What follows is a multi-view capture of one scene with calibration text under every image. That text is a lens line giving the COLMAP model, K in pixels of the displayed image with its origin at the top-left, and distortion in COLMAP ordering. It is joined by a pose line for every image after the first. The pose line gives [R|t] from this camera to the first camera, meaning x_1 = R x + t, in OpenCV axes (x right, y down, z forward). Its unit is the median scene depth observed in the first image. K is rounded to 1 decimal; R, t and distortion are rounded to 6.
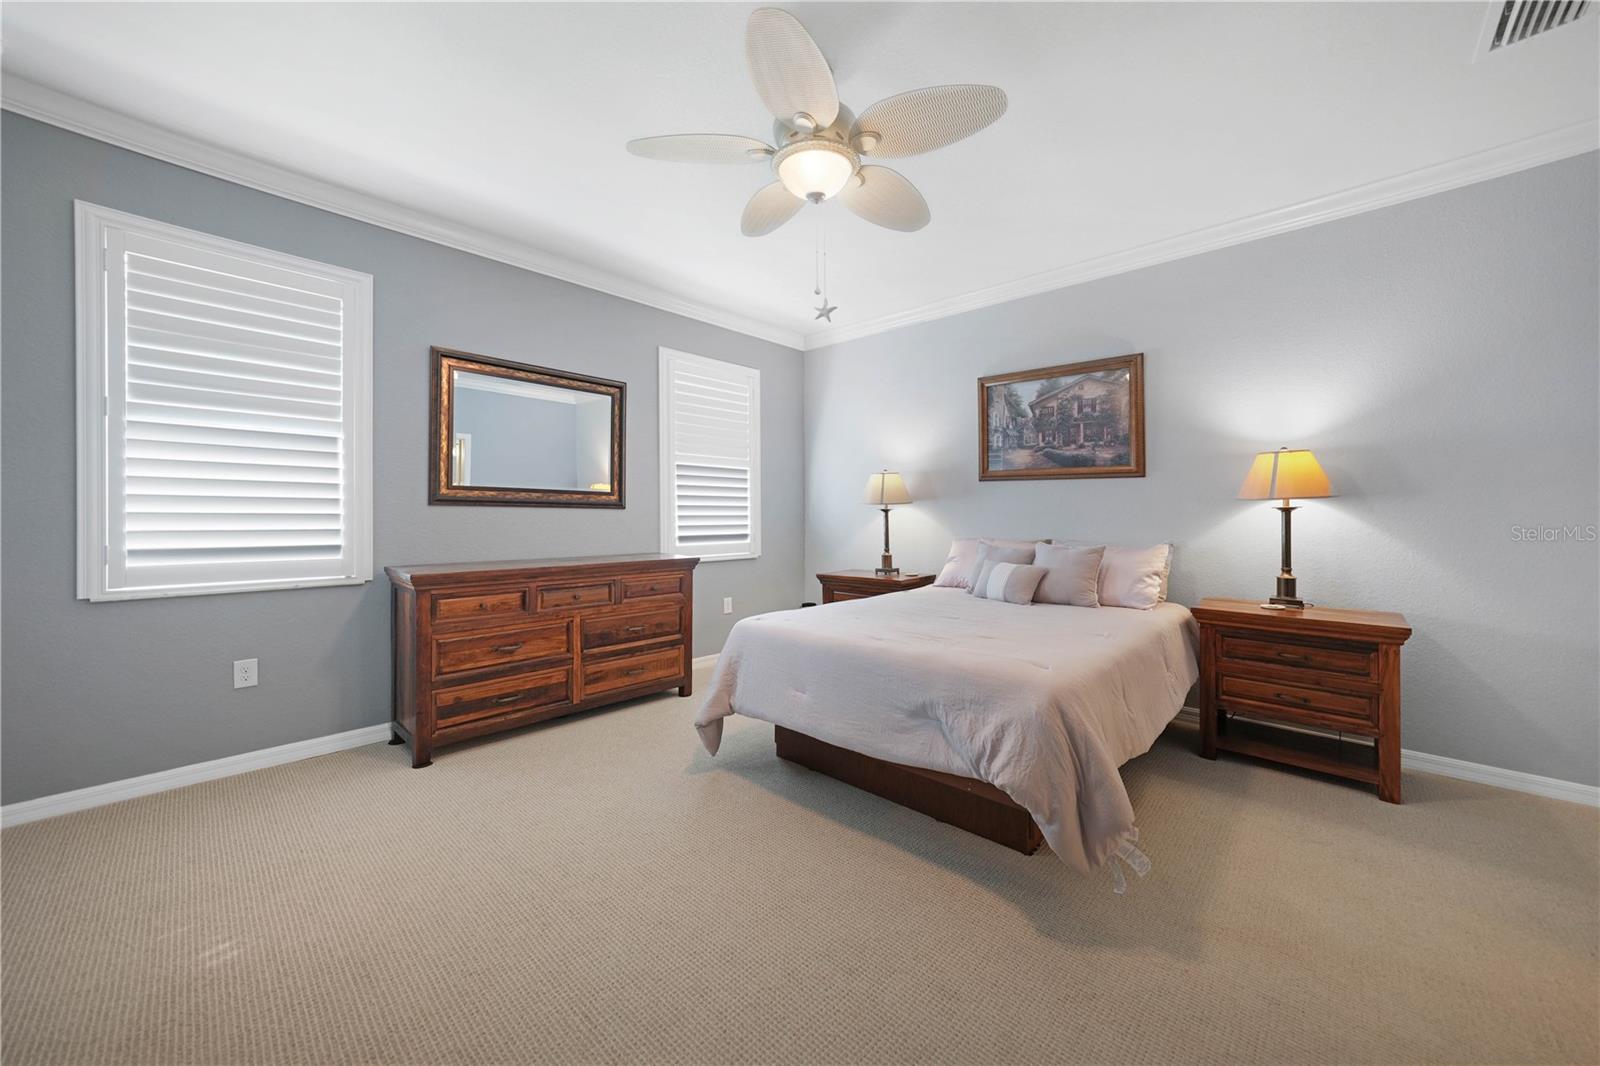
lens RADIAL K [[565.0, 0, 804.4], [0, 565.0, 512.8], [0, 0, 1]] dist [-0.015750, 0.000643]
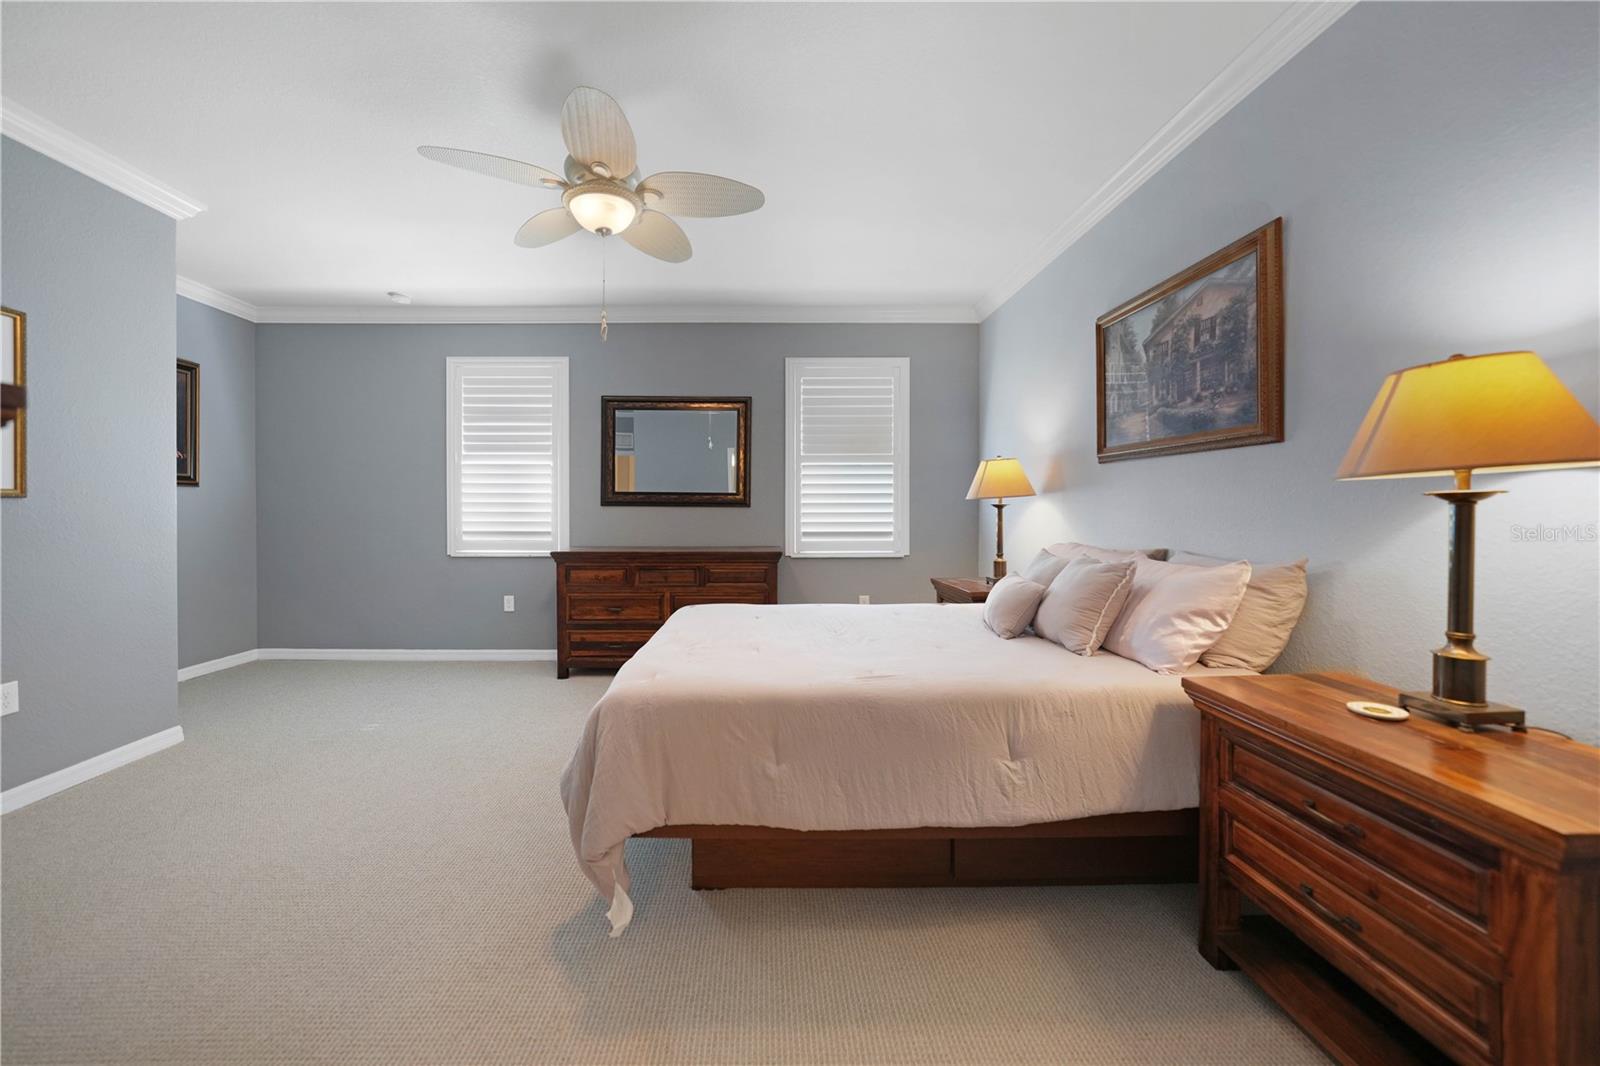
lens RADIAL K [[565.0, 0, 765.9], [0, 565.0, 512.8], [0, 0, 1]] dist [-0.015750, 0.000643]
pose [[0.706605, -0.000977, -0.707608, 0.587864], [0.006375, 0.999967, 0.004984, -0.000292], [0.707580, -0.008033, 0.706588, 0.235653]]
